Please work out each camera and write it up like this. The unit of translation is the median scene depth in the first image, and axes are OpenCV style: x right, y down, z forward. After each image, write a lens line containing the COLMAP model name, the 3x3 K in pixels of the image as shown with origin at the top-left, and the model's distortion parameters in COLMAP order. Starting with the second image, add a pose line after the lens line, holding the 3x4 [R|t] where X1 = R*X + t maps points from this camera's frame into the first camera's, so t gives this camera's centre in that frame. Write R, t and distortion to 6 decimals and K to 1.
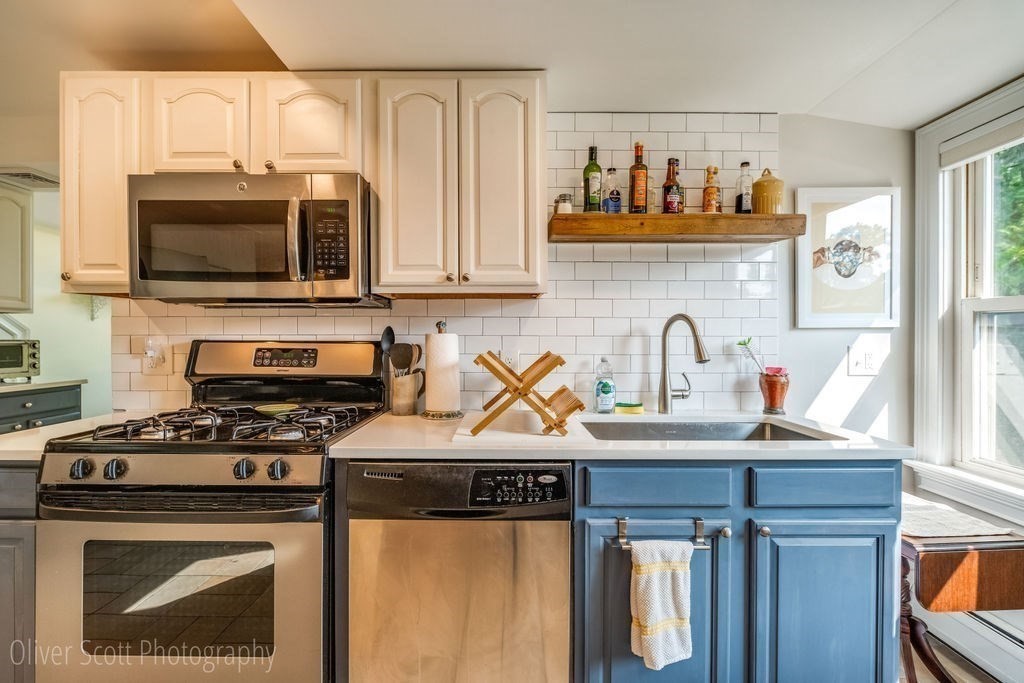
lens RADIAL K [[467.1, 0, 510.2], [0, 467.1, 337.1], [0, 0, 1]] dist [-0.001626, -0.000114]
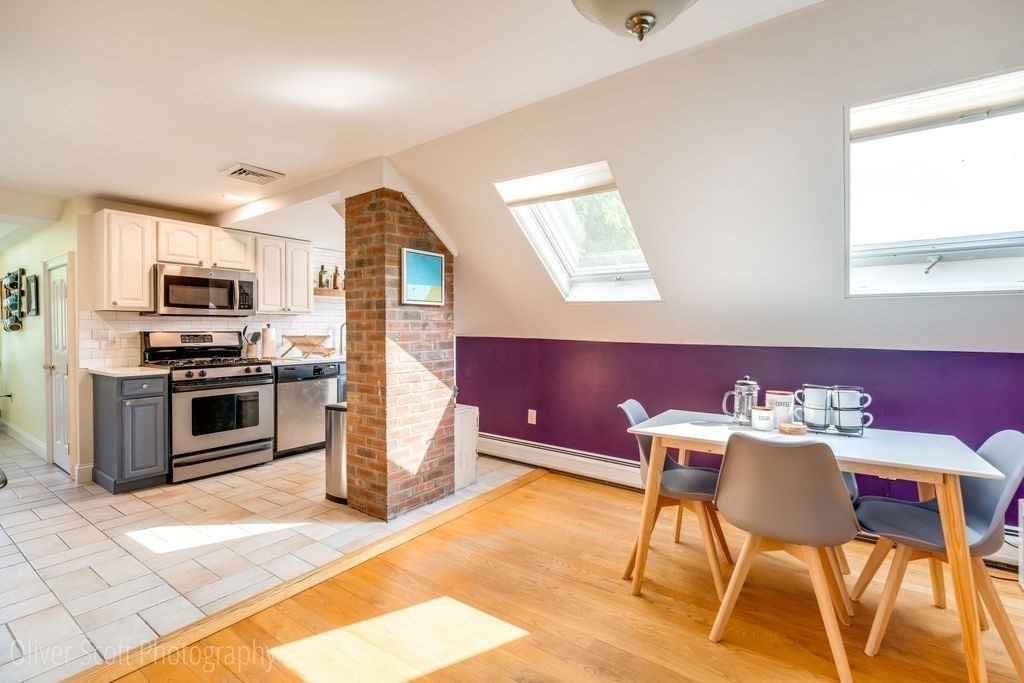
lens RADIAL K [[467.1, 0, 513.3], [0, 467.1, 335.0], [0, 0, 1]] dist [-0.001626, -0.000114]
pose [[0.582312, -0.010759, 0.812894, -1.650780], [0.003274, 0.999935, 0.010889, 0.006146], [-0.812959, -0.003679, 0.582310, -1.844281]]
